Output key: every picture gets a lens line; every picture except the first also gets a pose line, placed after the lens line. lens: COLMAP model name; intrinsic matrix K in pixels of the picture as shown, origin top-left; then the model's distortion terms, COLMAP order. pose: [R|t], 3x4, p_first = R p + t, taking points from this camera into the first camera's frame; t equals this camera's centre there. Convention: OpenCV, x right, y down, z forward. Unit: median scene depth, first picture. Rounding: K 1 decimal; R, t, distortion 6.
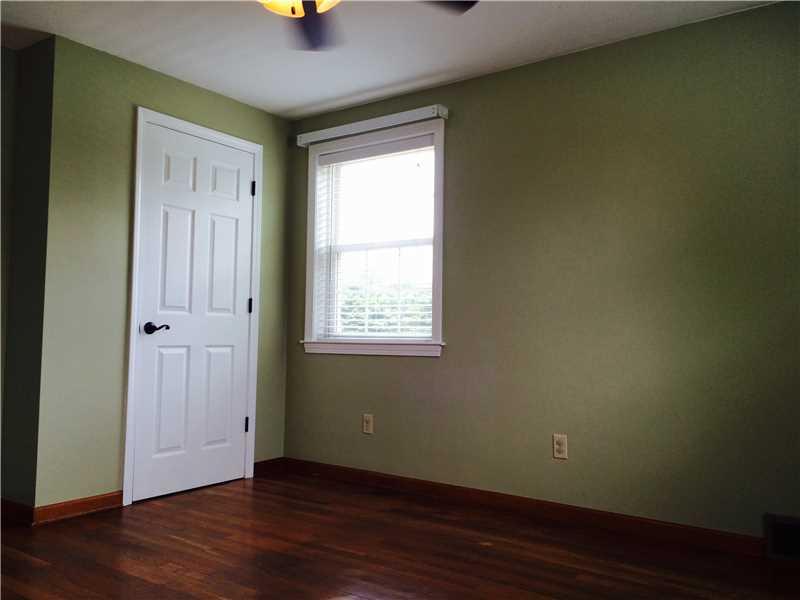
lens RADIAL K [[681.6, 0, 396.2], [0, 681.6, 295.6], [0, 0, 1]] dist [0.075411, -0.077576]
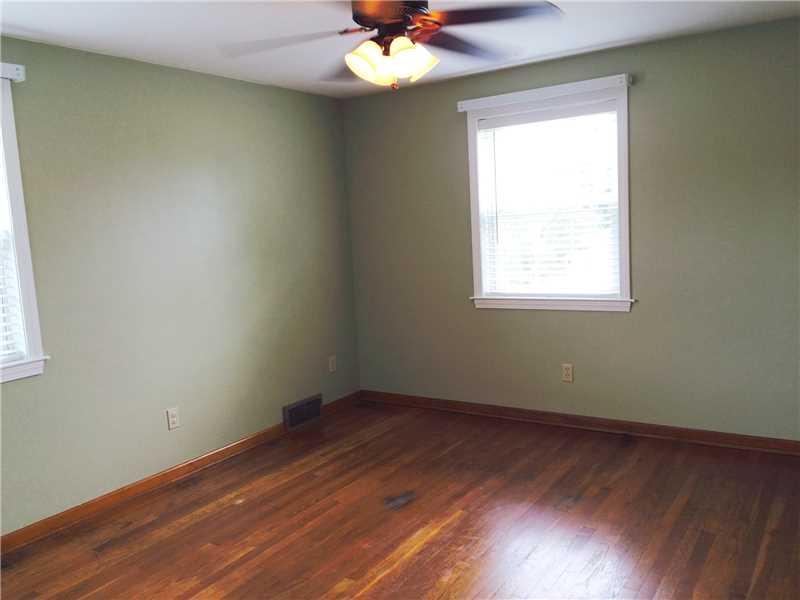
lens RADIAL K [[681.6, 0, 396.2], [0, 681.6, 295.6], [0, 0, 1]] dist [0.075411, -0.077576]
pose [[-0.038096, -0.120396, 0.991995, -1.048607], [0.010764, 0.992608, 0.120884, -0.138607], [-0.999216, 0.015283, -0.036518, 0.790228]]
